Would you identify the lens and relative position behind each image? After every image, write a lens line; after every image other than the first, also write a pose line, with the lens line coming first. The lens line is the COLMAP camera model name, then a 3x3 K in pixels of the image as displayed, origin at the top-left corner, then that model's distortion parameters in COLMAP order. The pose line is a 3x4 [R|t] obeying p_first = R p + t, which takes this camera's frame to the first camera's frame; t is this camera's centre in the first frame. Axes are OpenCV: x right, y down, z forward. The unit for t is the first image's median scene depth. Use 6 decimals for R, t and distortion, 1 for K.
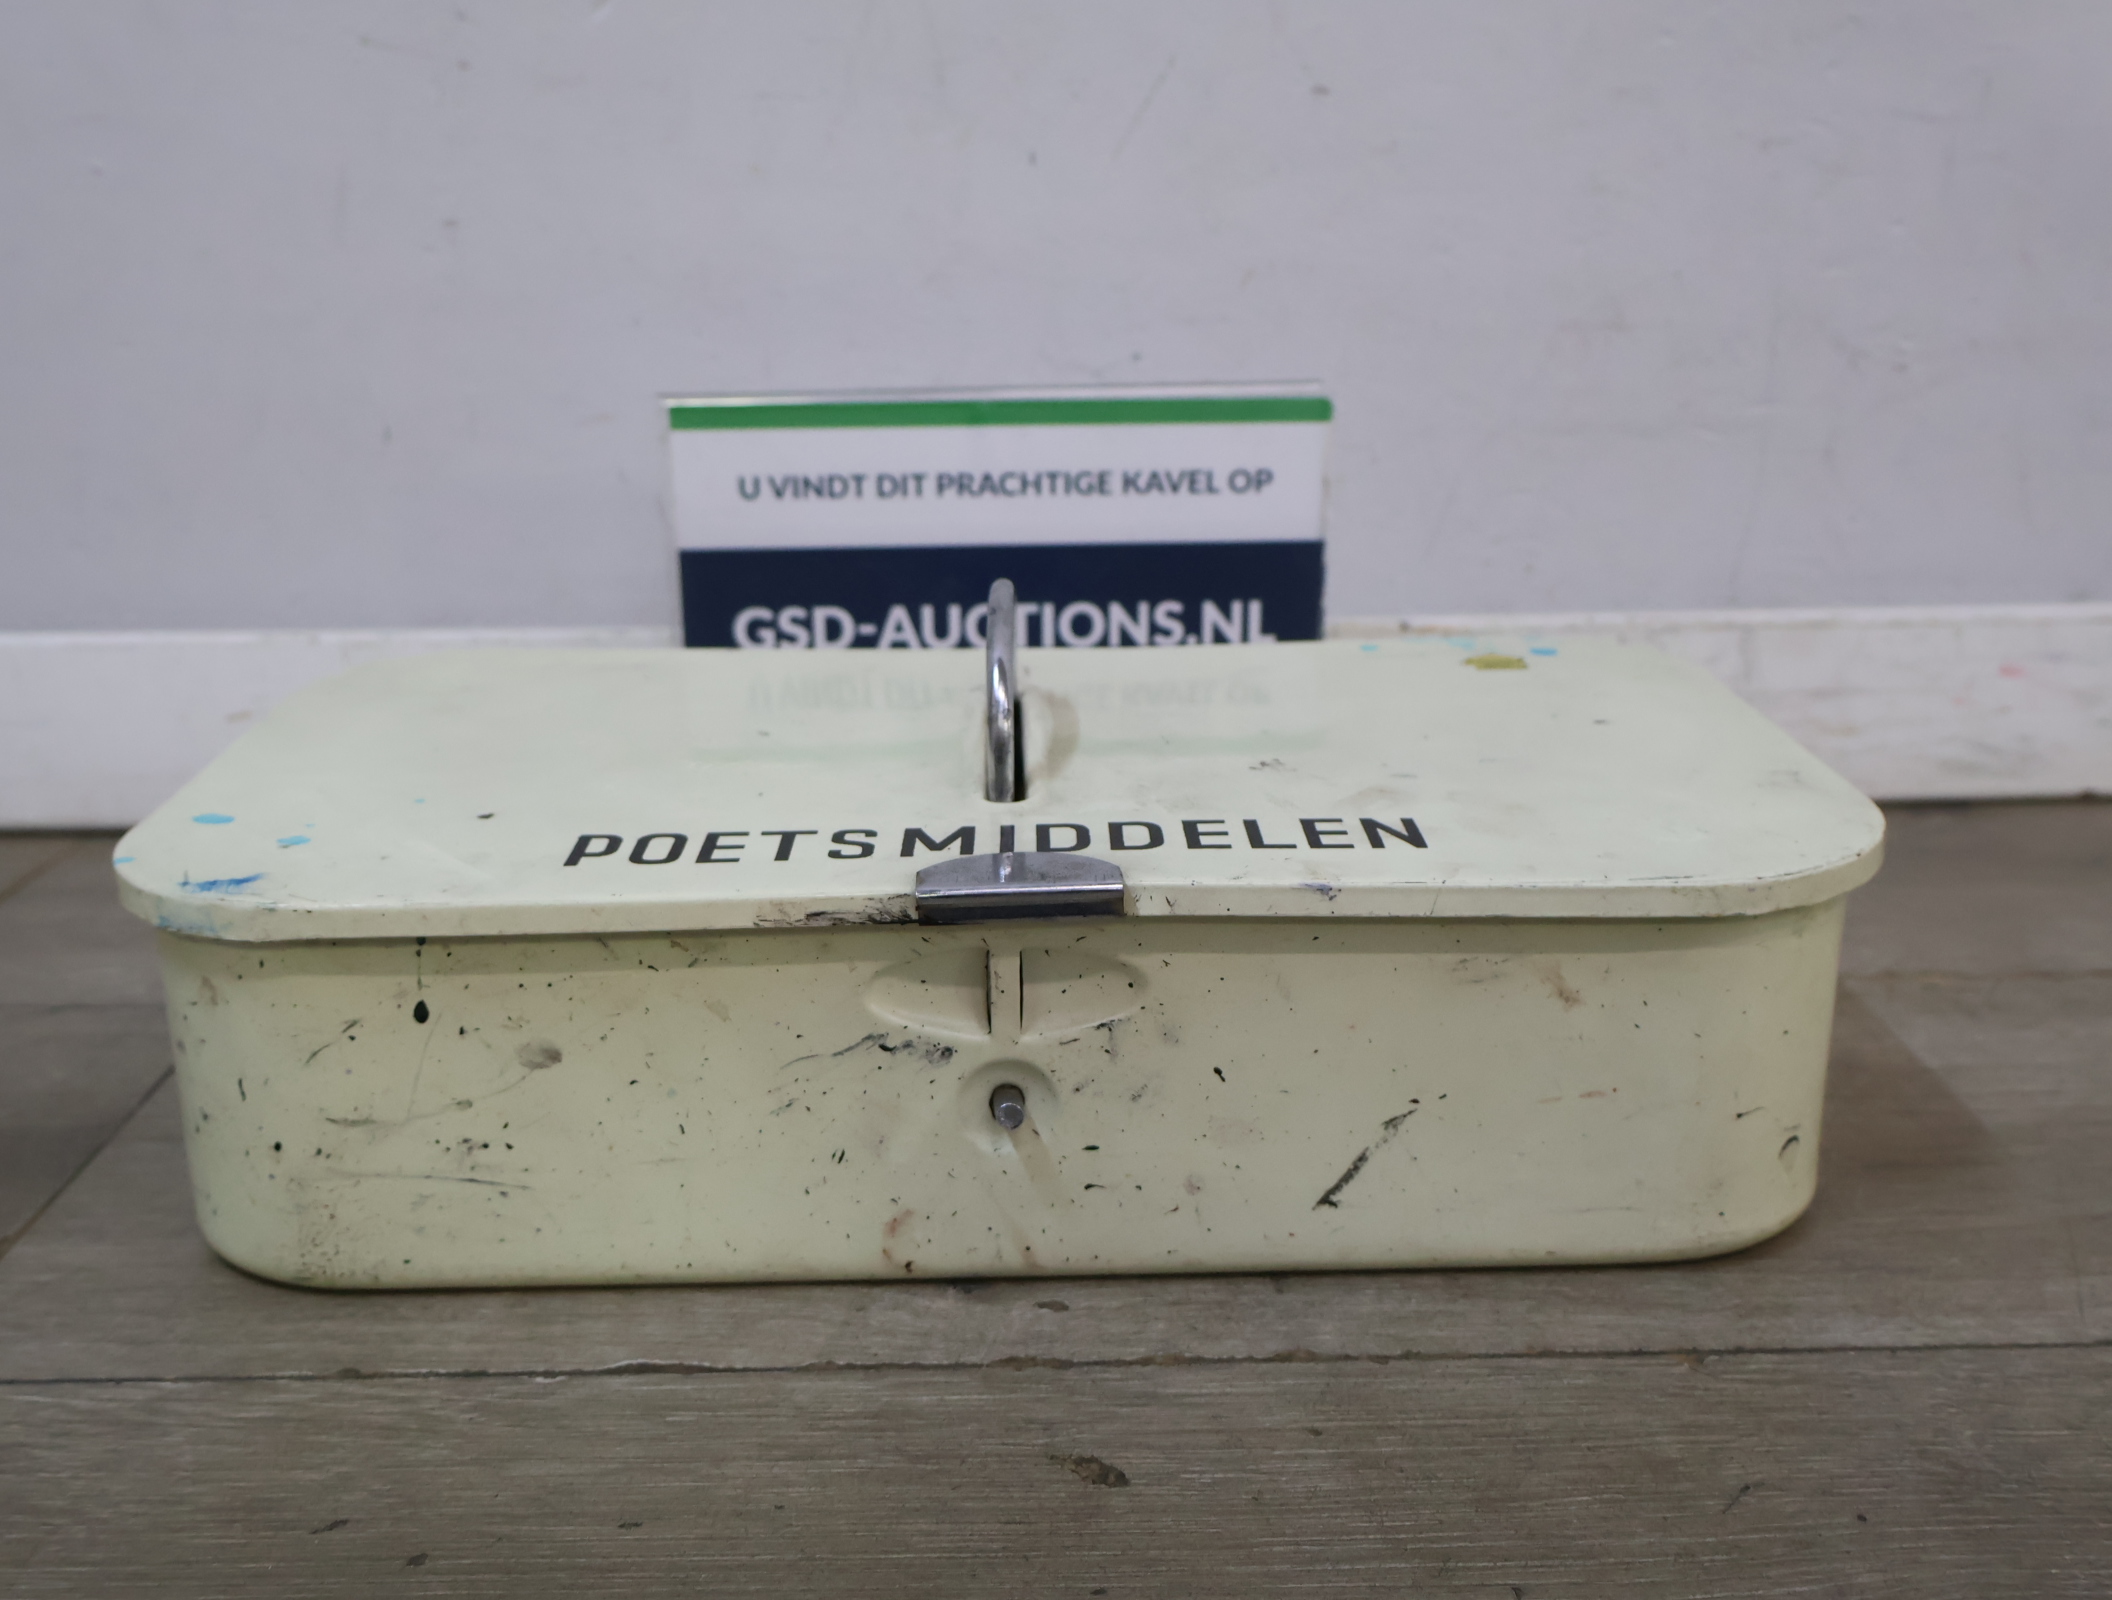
lens RADIAL K [[2186.0, 0, 1047.7], [0, 2186.0, 819.5], [0, 0, 1]] dist [0.022908, -0.008045]
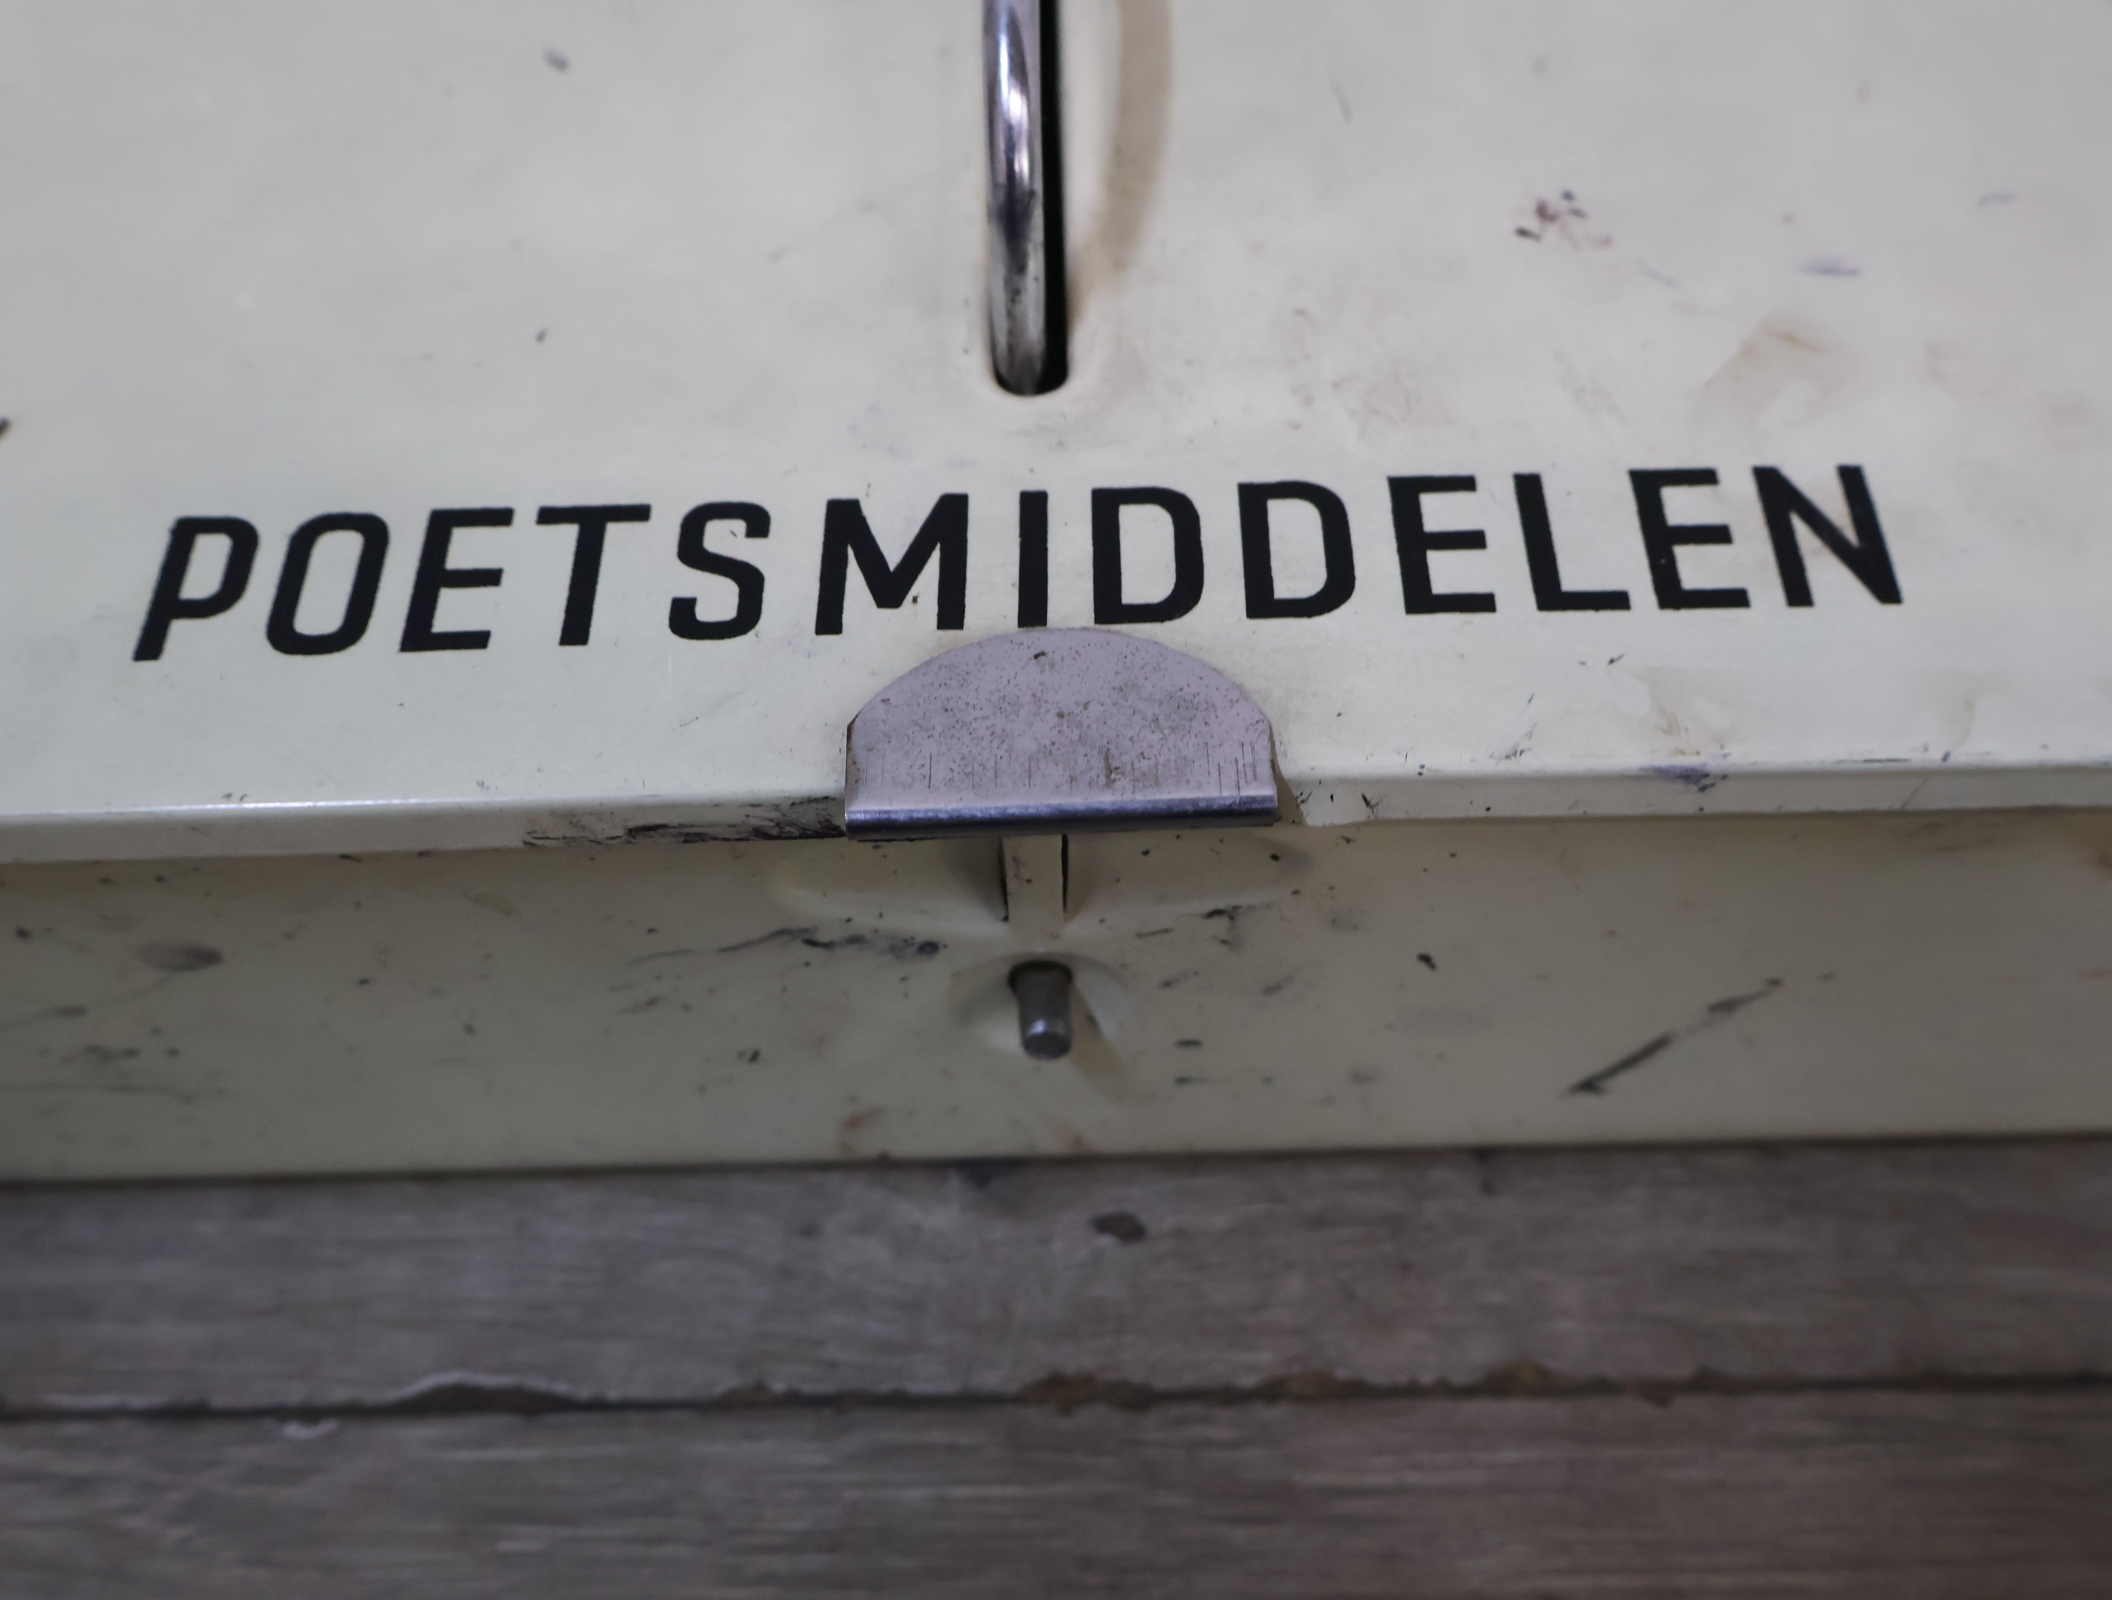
lens RADIAL K [[2172.0, 0, 1051.7], [0, 2172.0, 818.5], [0, 0, 1]] dist [0.019094, -0.006448]
pose [[0.999870, -0.002050, -0.015962, -0.007276], [0.011035, 0.809249, 0.587363, -0.247344], [0.011713, -0.587463, 0.809167, 0.614193]]
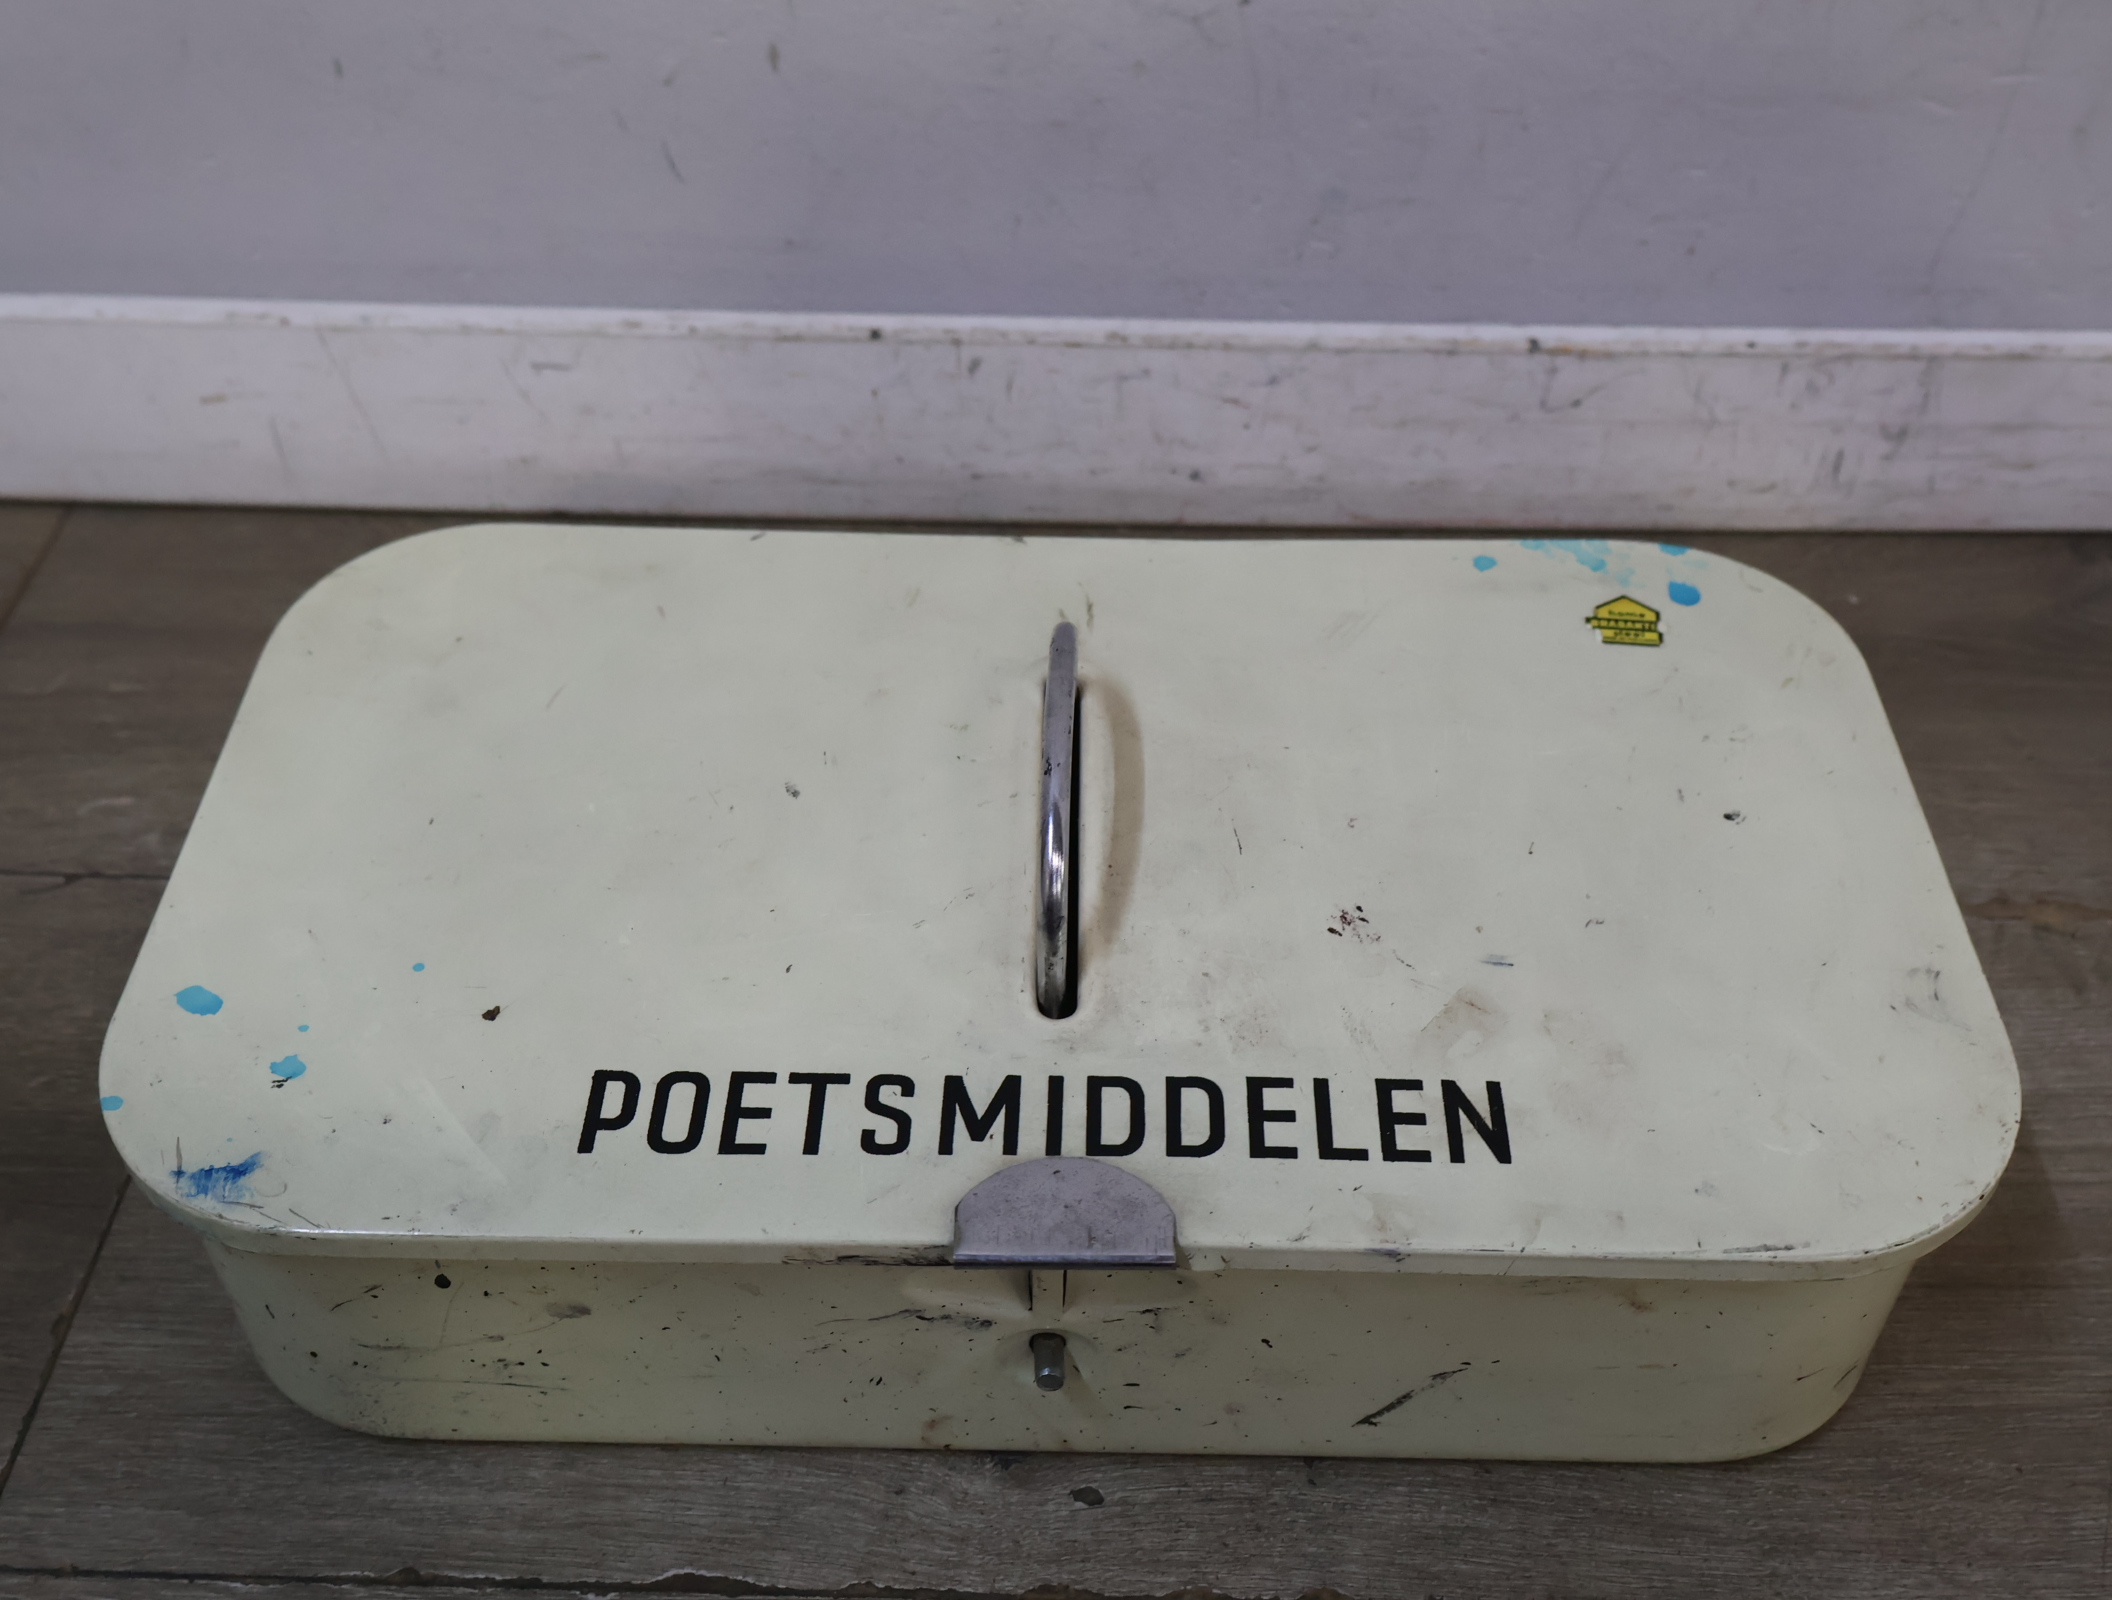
lens RADIAL K [[2172.0, 0, 1044.5], [0, 2172.0, 806.0], [0, 0, 1]] dist [0.013688, -0.004128]
pose [[0.999067, 0.037614, -0.021205, -0.009036], [-0.023717, 0.888407, 0.458443, -0.566038], [0.036082, -0.457513, 0.888471, 0.264649]]
